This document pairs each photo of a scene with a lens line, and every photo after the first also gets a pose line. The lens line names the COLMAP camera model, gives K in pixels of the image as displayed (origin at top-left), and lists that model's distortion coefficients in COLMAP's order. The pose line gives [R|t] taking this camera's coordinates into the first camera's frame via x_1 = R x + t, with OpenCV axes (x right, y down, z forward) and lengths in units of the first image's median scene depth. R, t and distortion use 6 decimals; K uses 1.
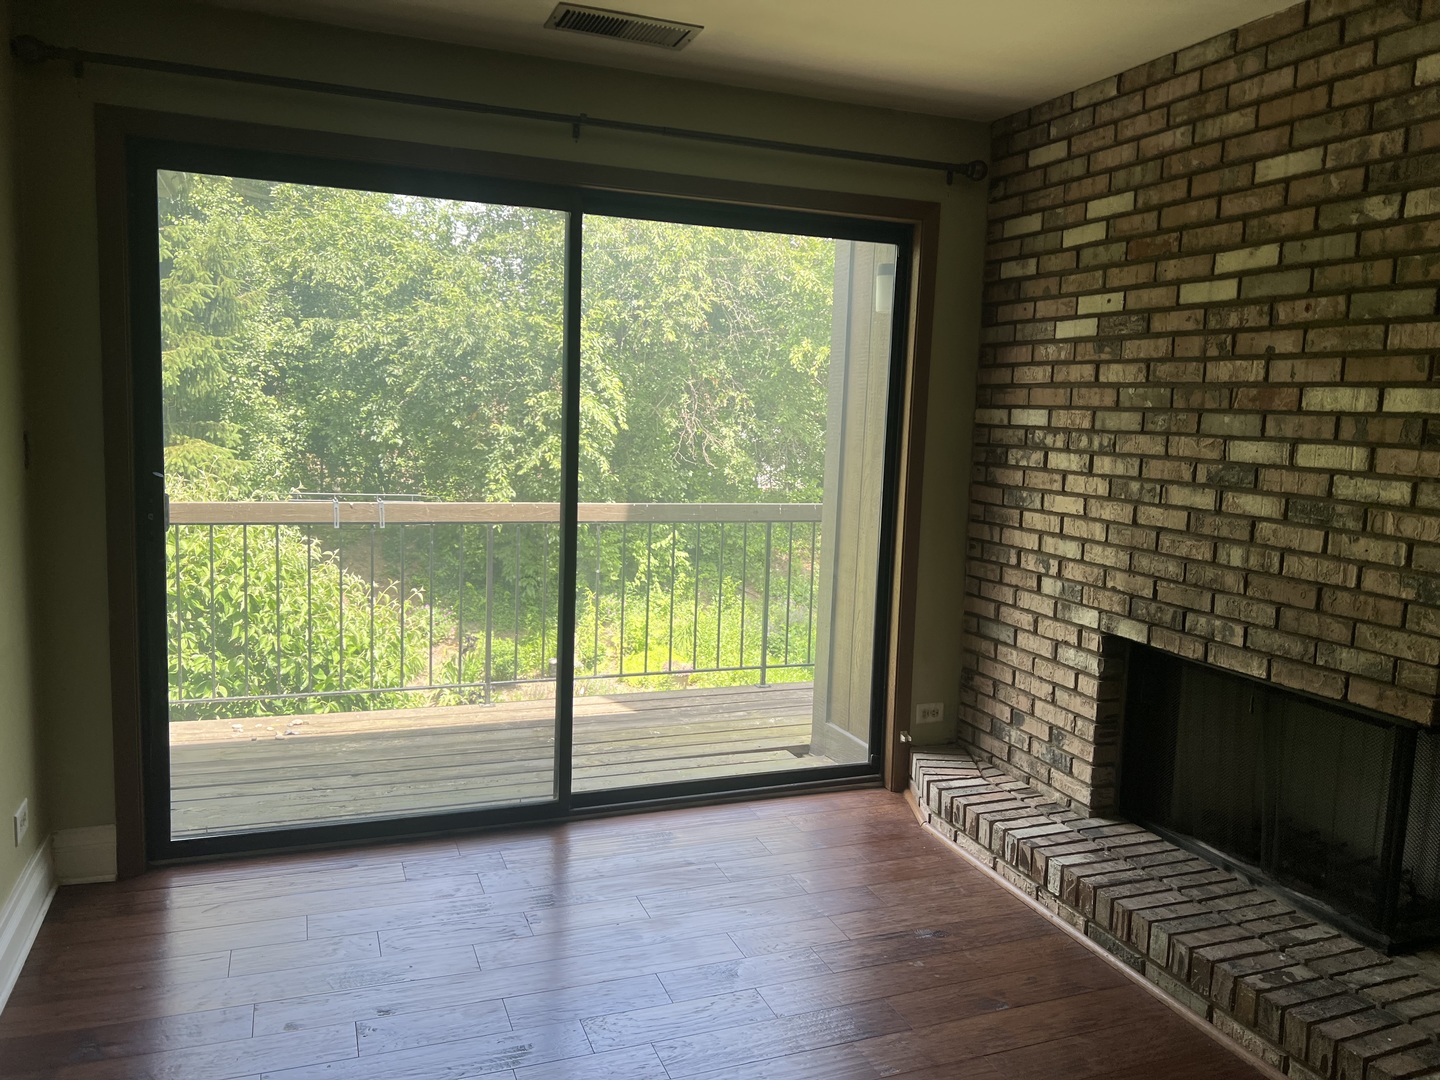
lens RADIAL K [[1053.7, 0, 720.4], [0, 1053.7, 529.5], [0, 0, 1]] dist [0.035152, -0.039927]
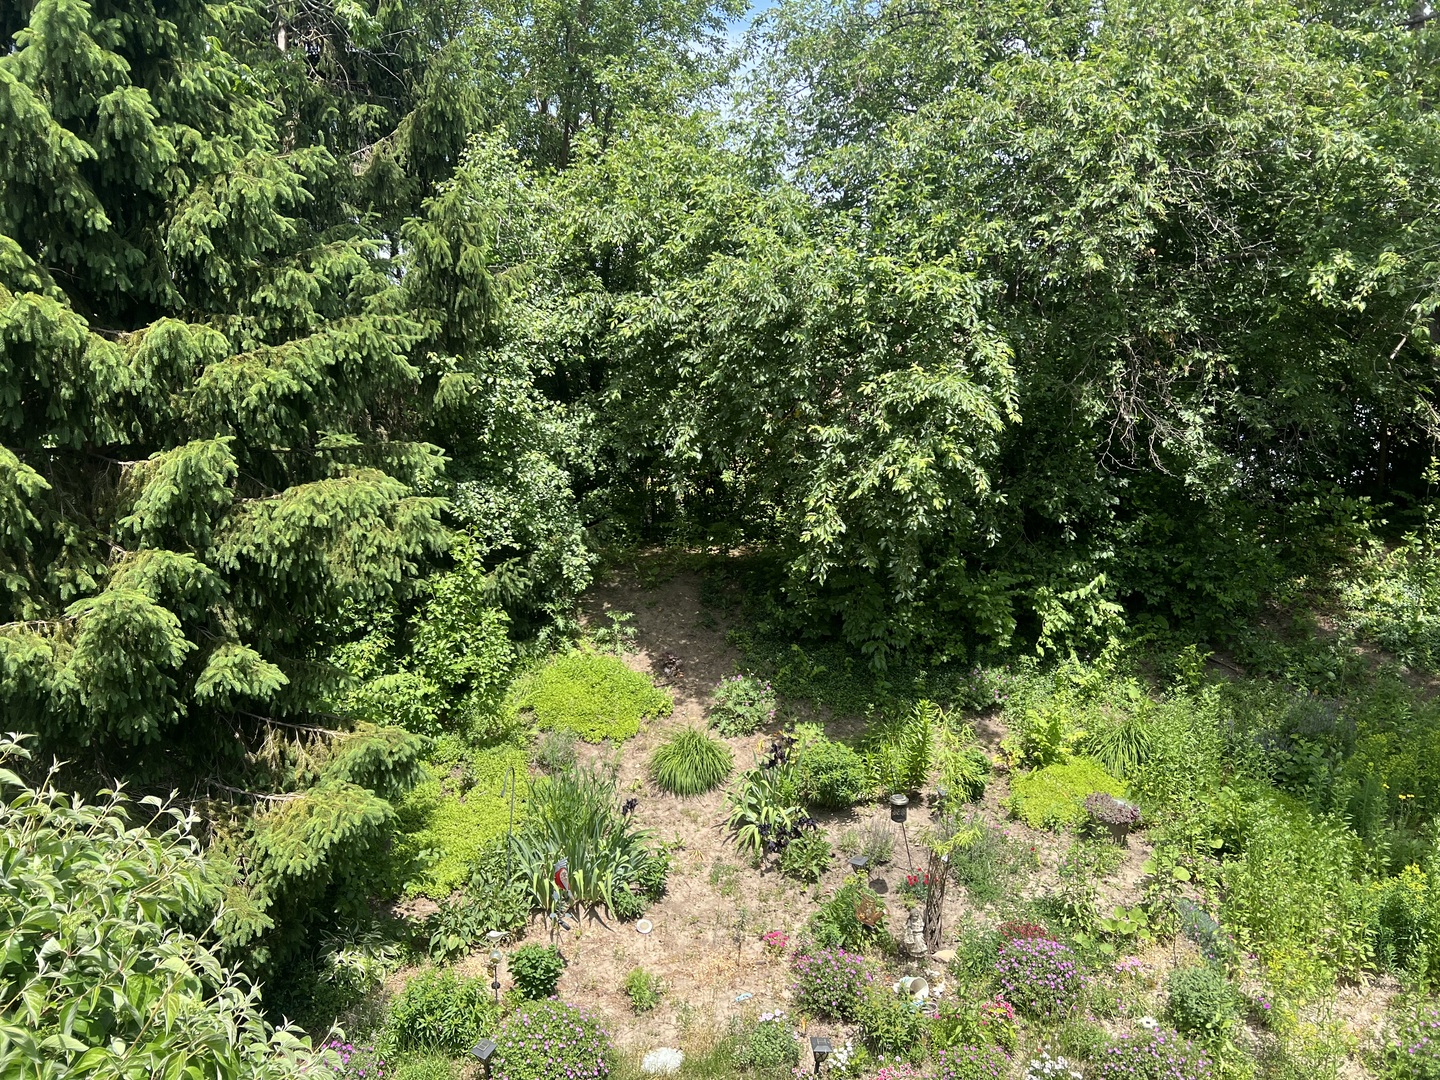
lens RADIAL K [[1060.8, 0, 717.3], [0, 1060.8, 565.0], [0, 0, 1]] dist [0.064436, -0.061974]
pose [[0.925492, 0.002550, -0.378758, -0.046664], [0.012872, 0.999188, 0.038179, -0.123023], [0.378548, -0.040210, 0.924708, 1.137078]]
